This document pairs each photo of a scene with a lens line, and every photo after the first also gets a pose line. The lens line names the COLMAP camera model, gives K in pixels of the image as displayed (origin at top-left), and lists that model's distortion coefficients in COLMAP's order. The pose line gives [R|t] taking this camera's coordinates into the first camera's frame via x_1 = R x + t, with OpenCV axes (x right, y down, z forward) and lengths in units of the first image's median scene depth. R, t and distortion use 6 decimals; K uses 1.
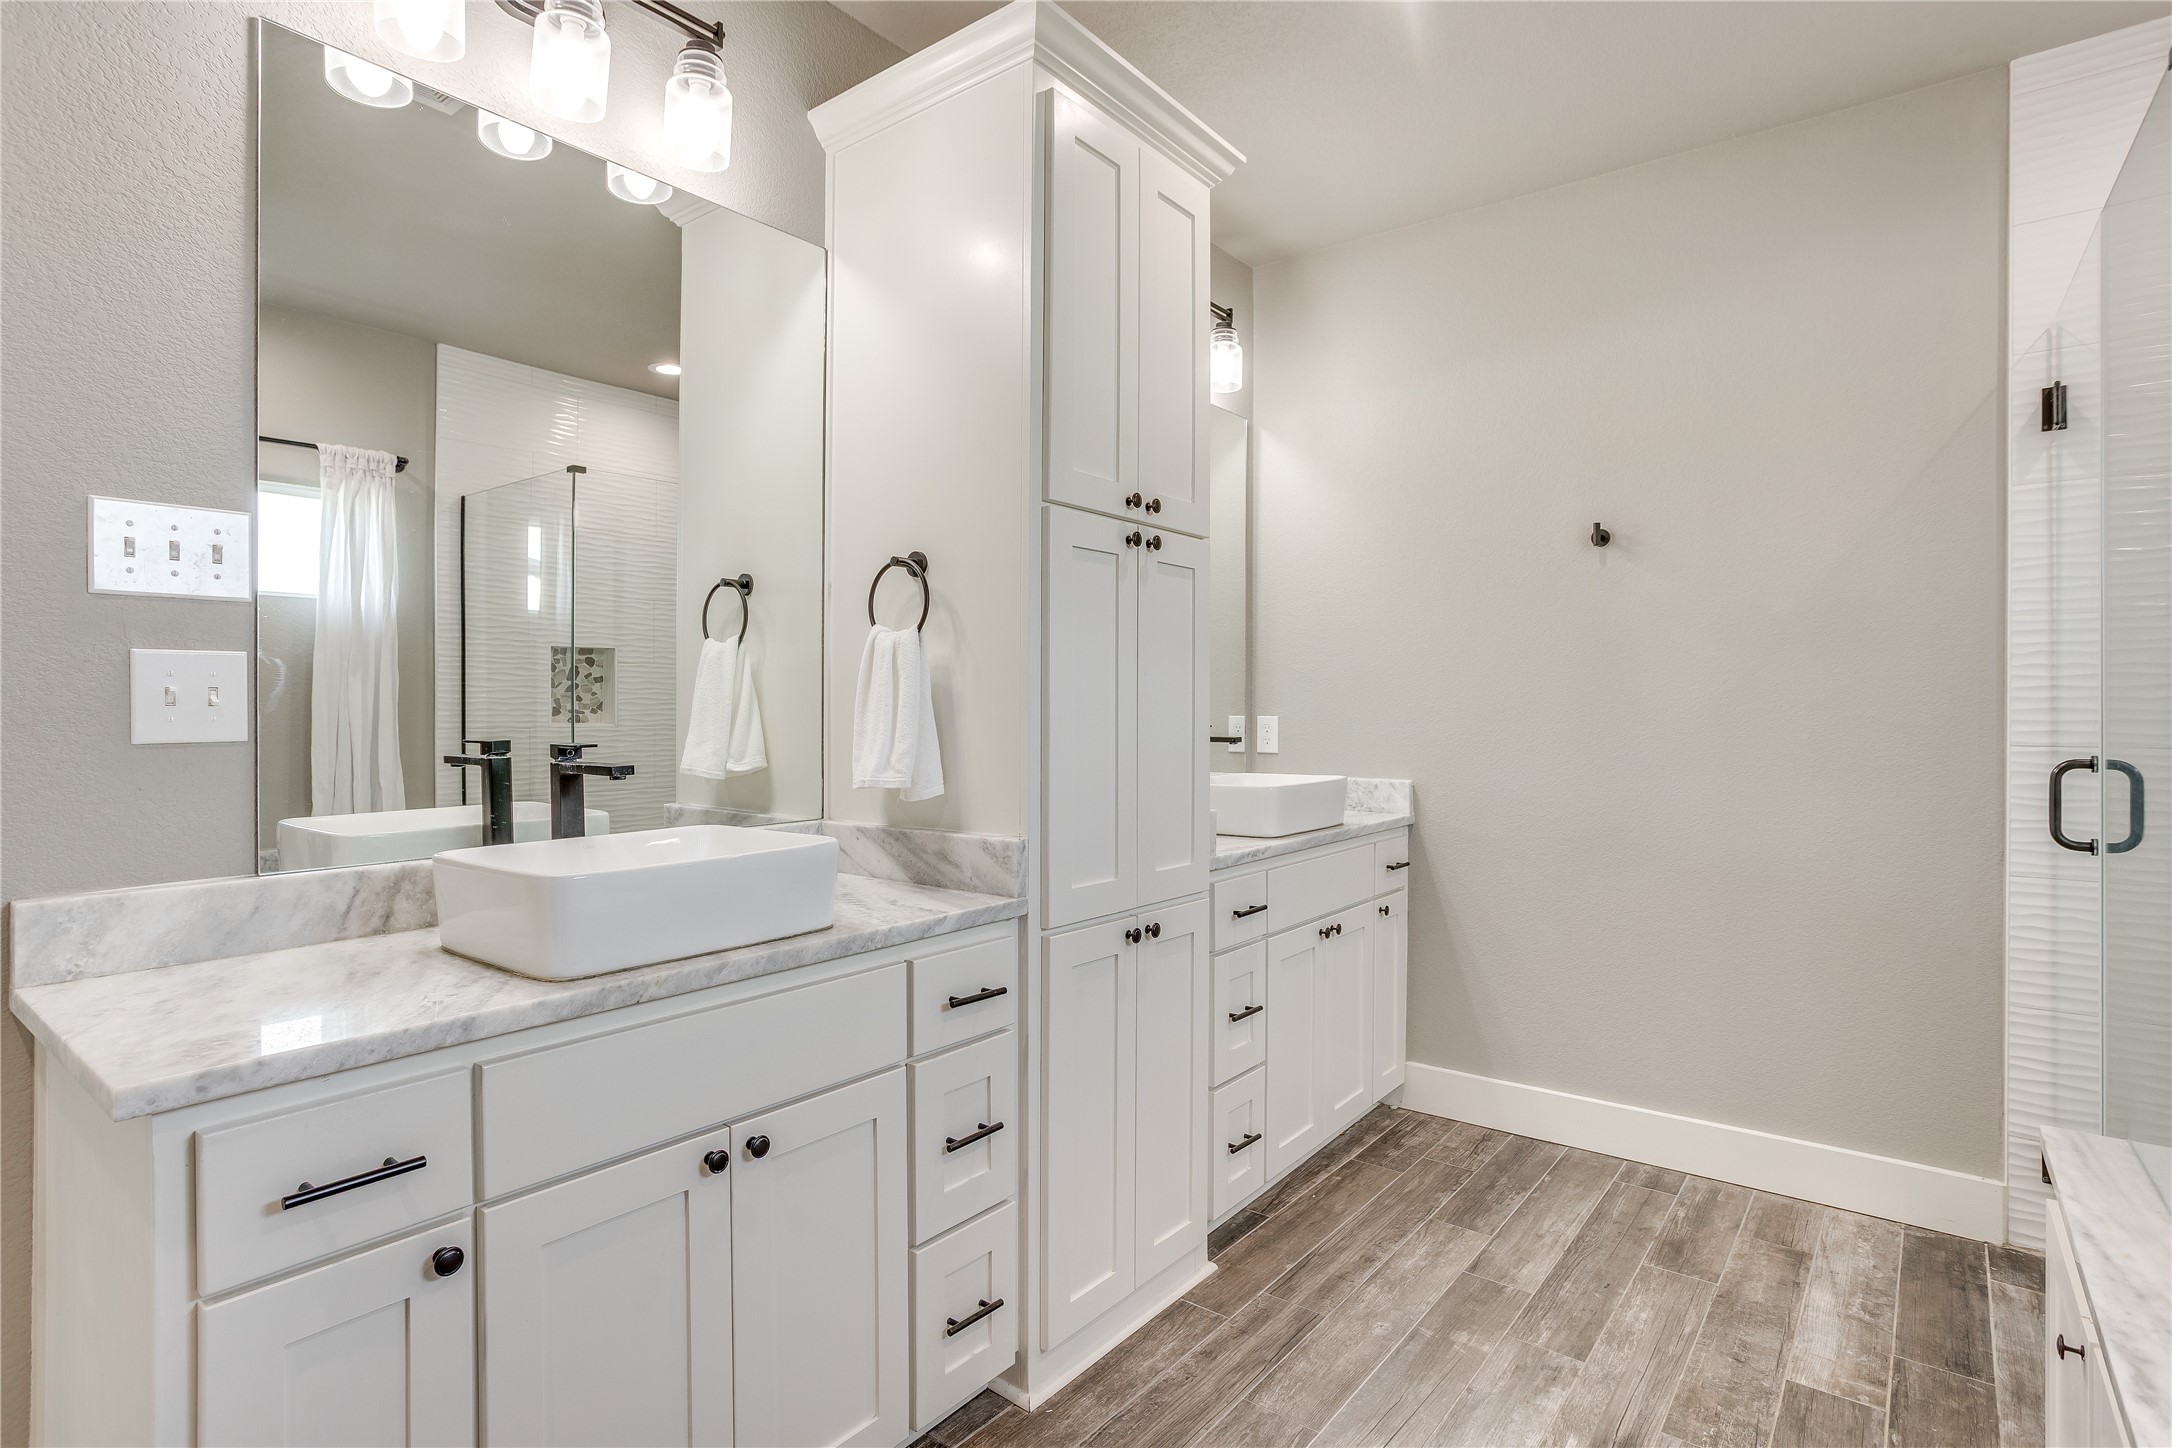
lens RADIAL K [[1089.2, 0, 1030.1], [0, 1089.2, 705.5], [0, 0, 1]] dist [-0.048002, 0.019865]
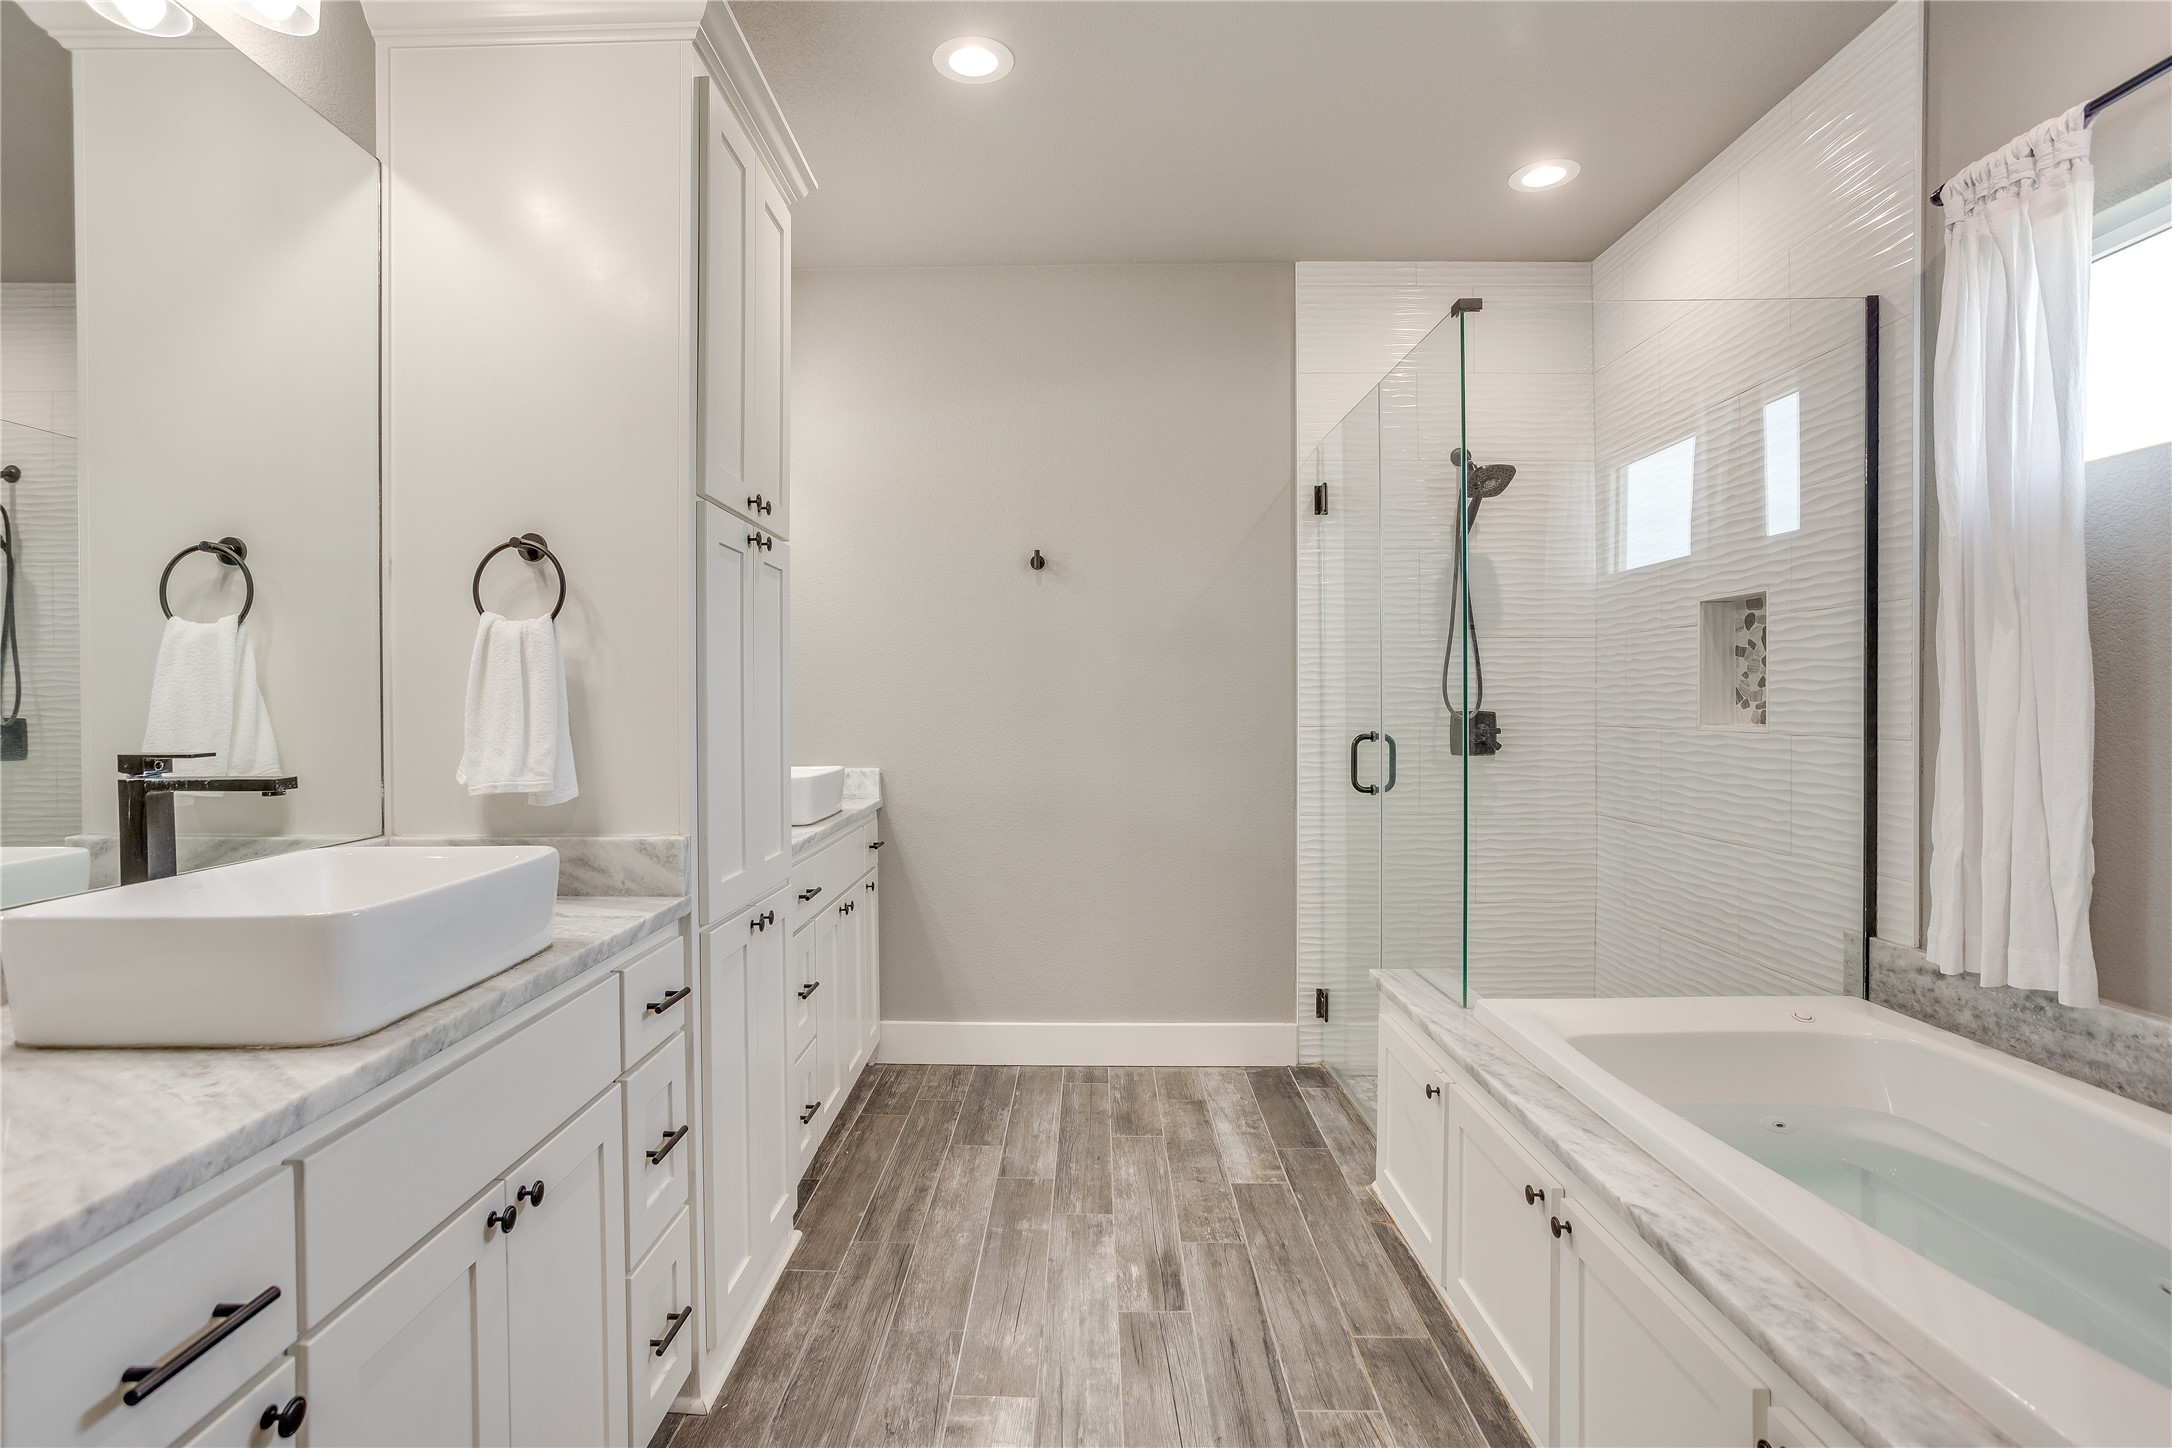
lens RADIAL K [[1058.4, 0, 1079.8], [0, 1058.4, 708.7], [0, 0, 1]] dist [-0.049155, 0.025608]
pose [[0.795505, -0.007663, 0.605899, -0.261308], [0.003780, 0.999963, 0.007684, 0.000867], [-0.605935, -0.003822, 0.795505, 0.025801]]
